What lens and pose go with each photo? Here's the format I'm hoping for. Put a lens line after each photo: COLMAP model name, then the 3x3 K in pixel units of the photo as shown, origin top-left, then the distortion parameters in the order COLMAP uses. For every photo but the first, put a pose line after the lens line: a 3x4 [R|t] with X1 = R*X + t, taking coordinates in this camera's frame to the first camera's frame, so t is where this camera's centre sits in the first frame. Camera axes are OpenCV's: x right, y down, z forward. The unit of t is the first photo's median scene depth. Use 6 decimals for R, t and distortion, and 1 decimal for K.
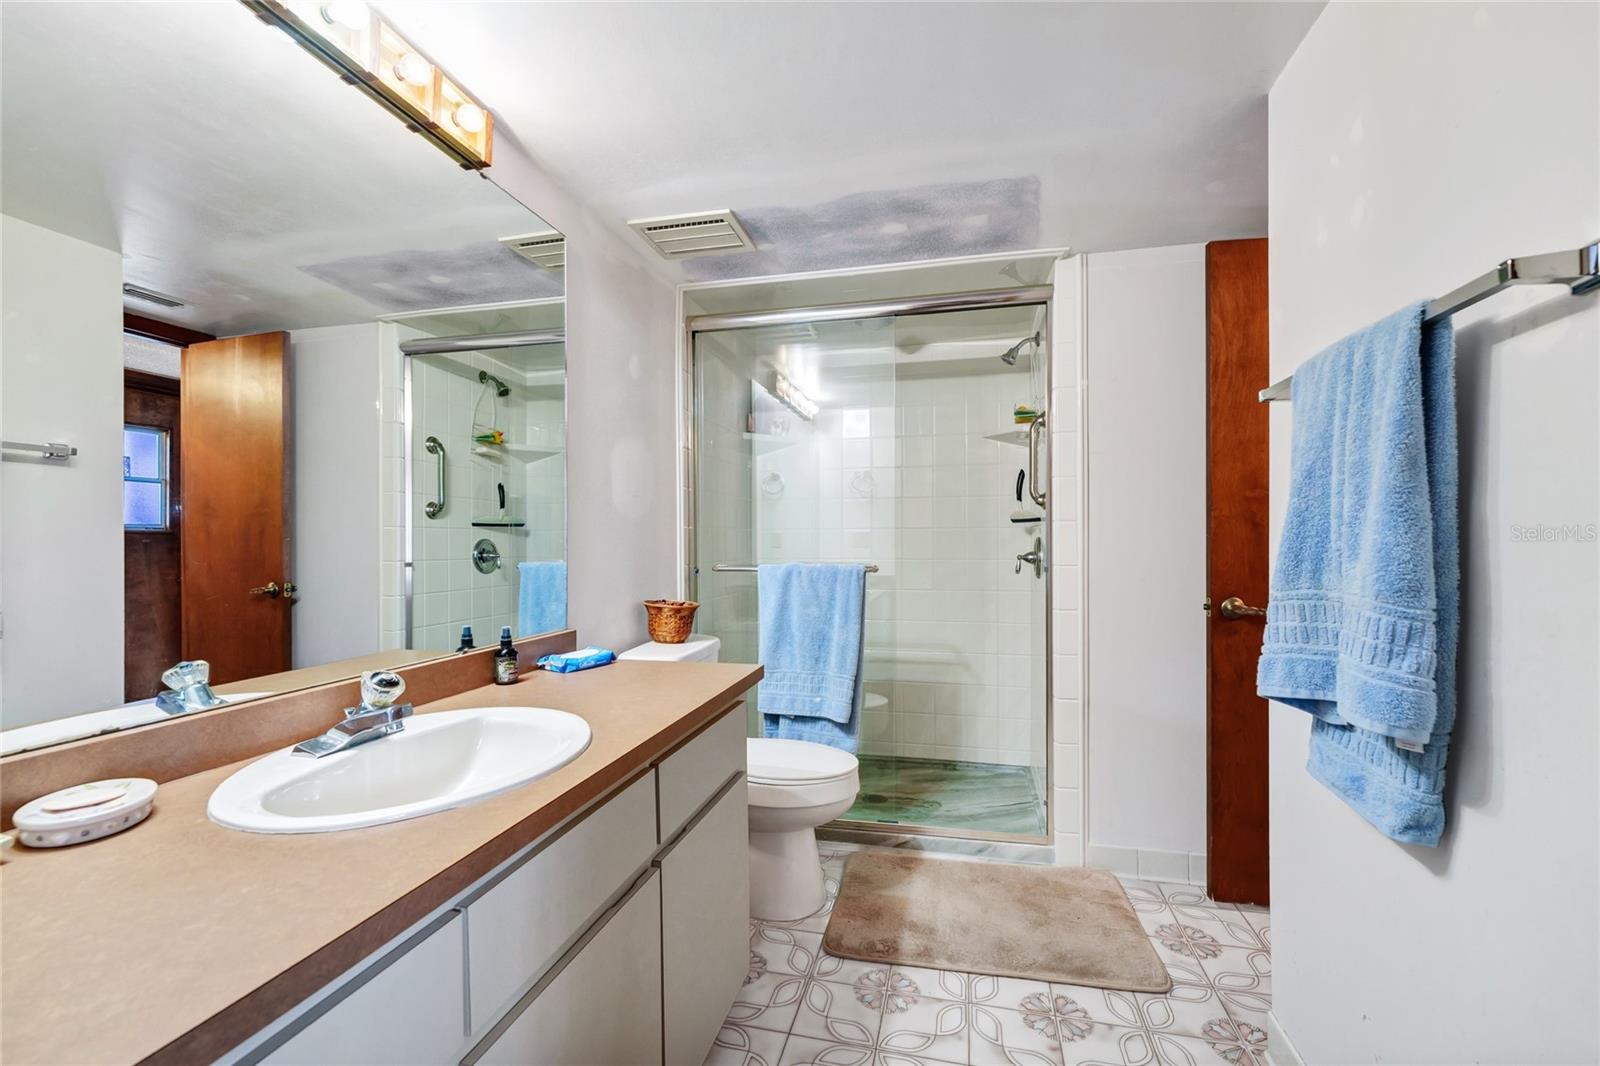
lens RADIAL K [[655.9, 0, 801.4], [0, 655.9, 539.2], [0, 0, 1]] dist [-0.002631, 0.000401]
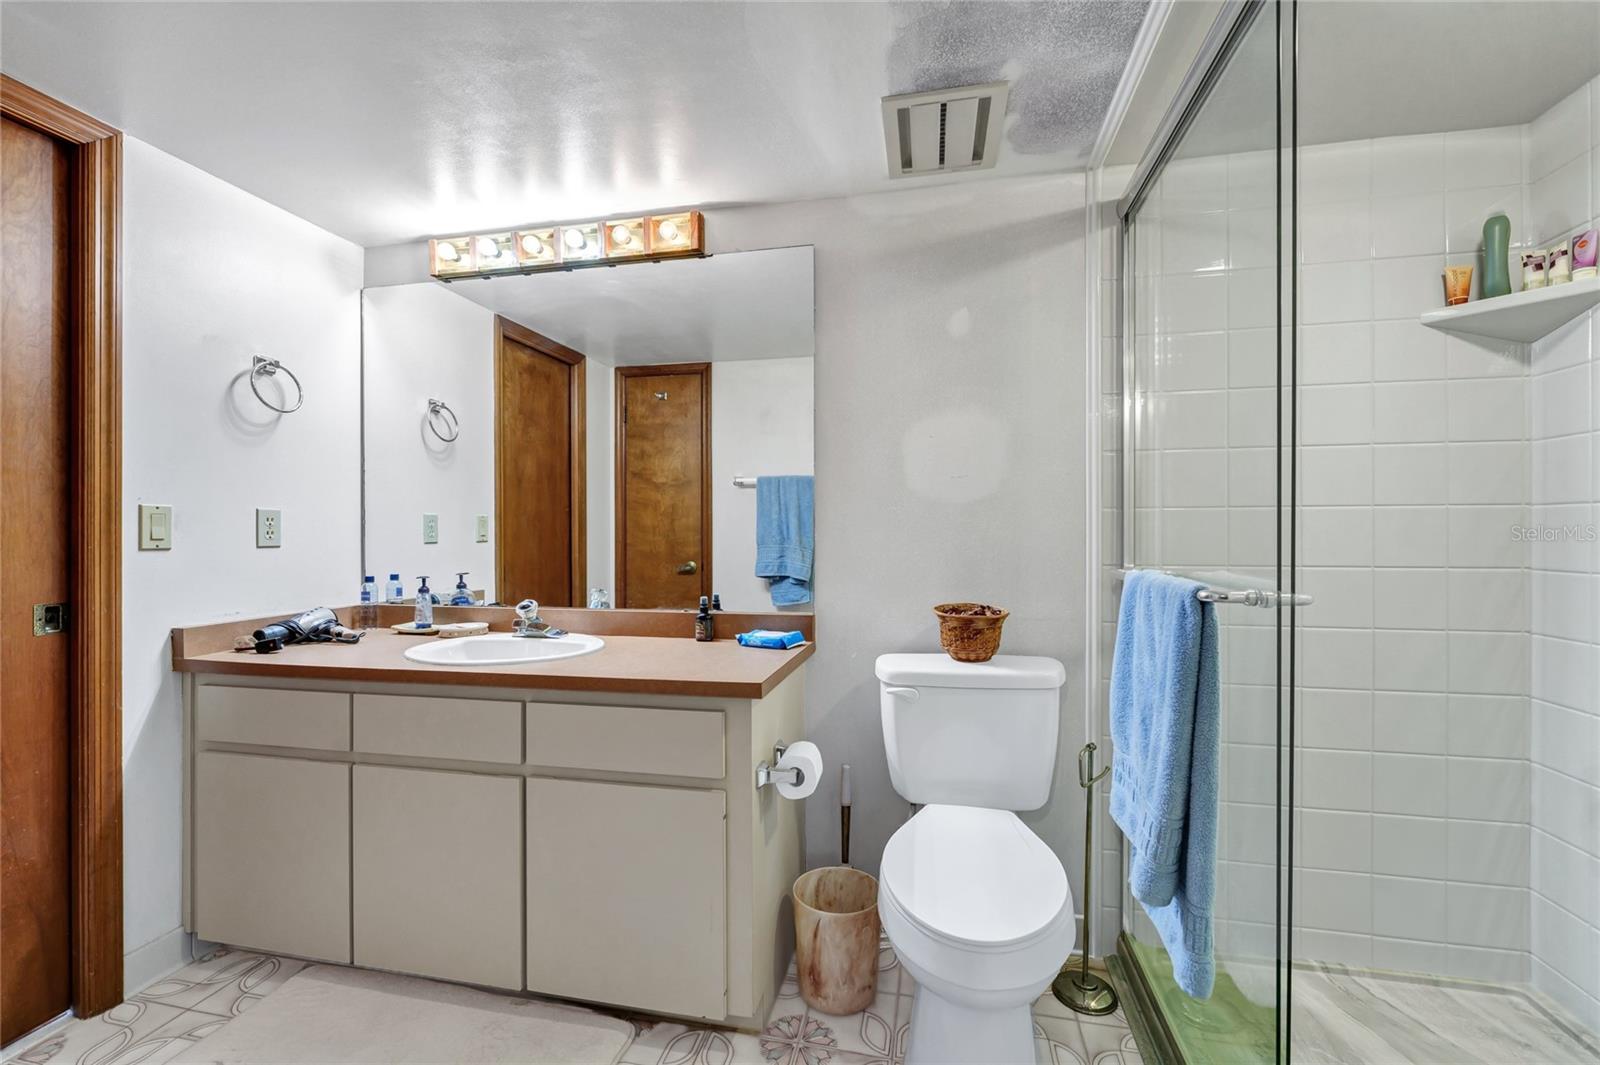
lens RADIAL K [[657.5, 0, 800.6], [0, 657.5, 534.3], [0, 0, 1]] dist [-0.008329, 0.000486]
pose [[0.047035, 0.010292, -0.998840, 0.847505], [0.016444, 0.999803, 0.011076, -0.002242], [0.998758, -0.016946, 0.046857, 1.101566]]
